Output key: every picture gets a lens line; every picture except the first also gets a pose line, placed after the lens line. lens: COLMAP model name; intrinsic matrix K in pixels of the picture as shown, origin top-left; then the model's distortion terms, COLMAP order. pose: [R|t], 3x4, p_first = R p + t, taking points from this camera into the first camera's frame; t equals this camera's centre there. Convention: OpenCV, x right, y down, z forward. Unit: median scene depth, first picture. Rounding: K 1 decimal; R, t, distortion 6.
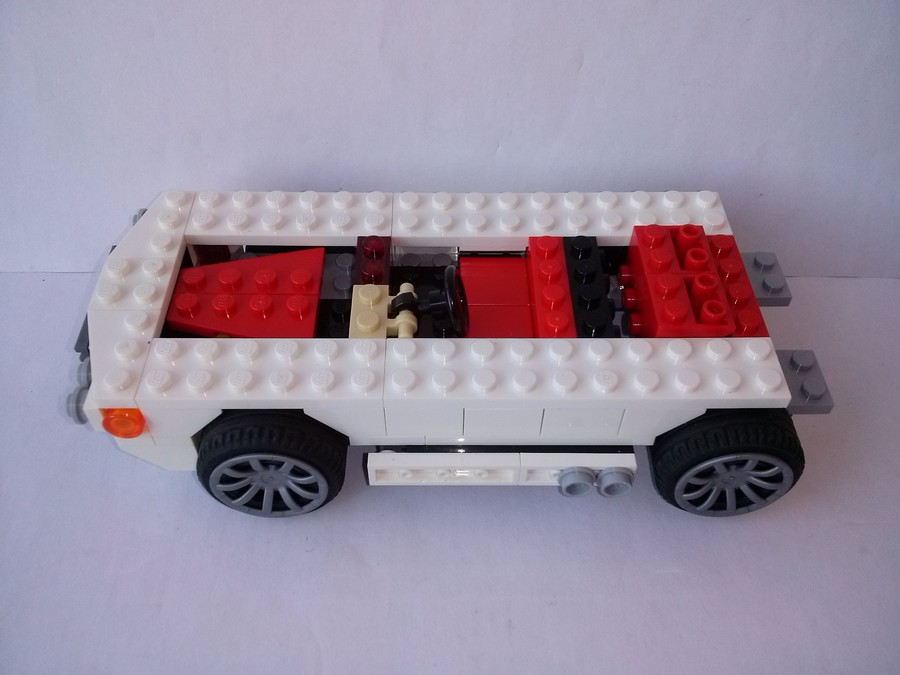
lens RADIAL K [[863.8, 0, 452.2], [0, 863.8, 348.3], [0, 0, 1]] dist [0.009128, 0.000000]
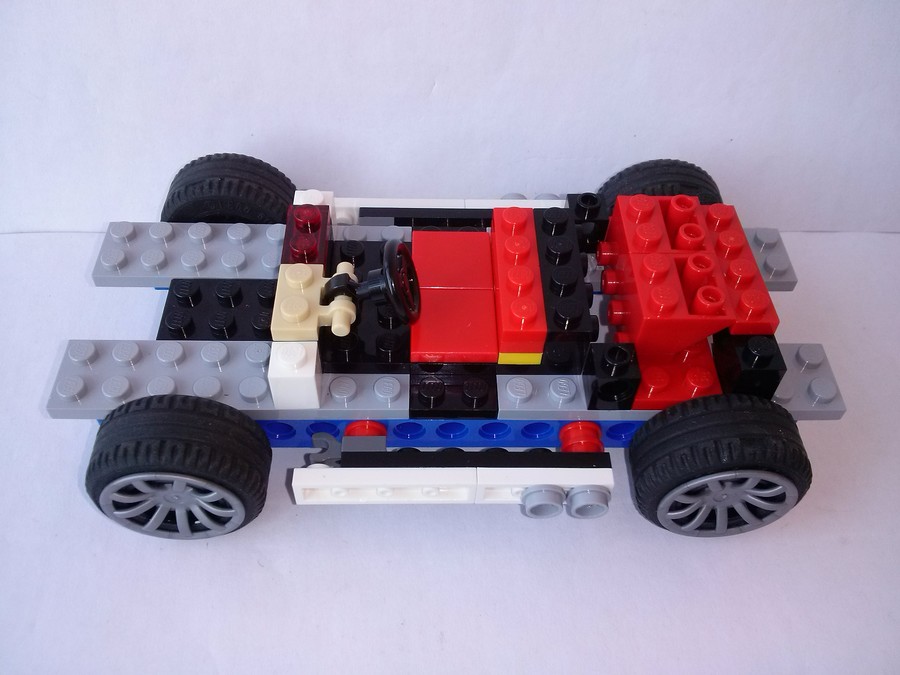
lens RADIAL K [[803.9, 0, 461.7], [0, 803.9, 355.8], [0, 0, 1]] dist [0.034662, -0.084332]
pose [[0.999781, 0.007266, 0.019607, 0.047010], [-0.008454, 0.998092, 0.061165, -0.034500], [-0.019125, -0.061317, 0.997935, 0.221350]]
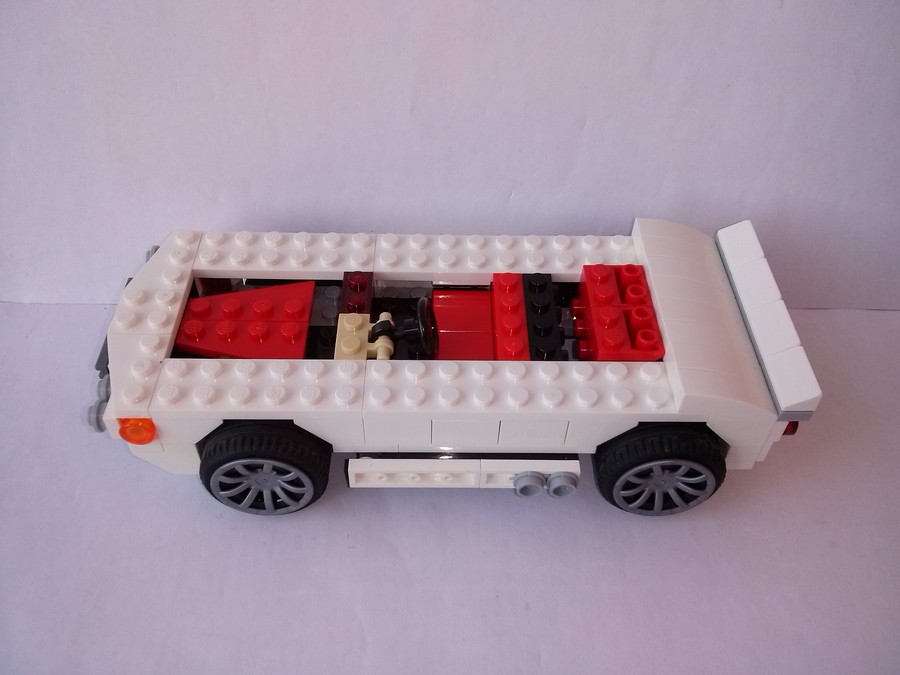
lens RADIAL K [[863.8, 0, 471.3], [0, 863.8, 344.0], [0, 0, 1]] dist [0.009128, 0.000000]
pose [[0.999771, 0.006537, 0.020368, 0.040647], [-0.005719, 0.999185, -0.039970, 0.012569], [-0.020613, 0.039844, 0.998993, -0.162149]]
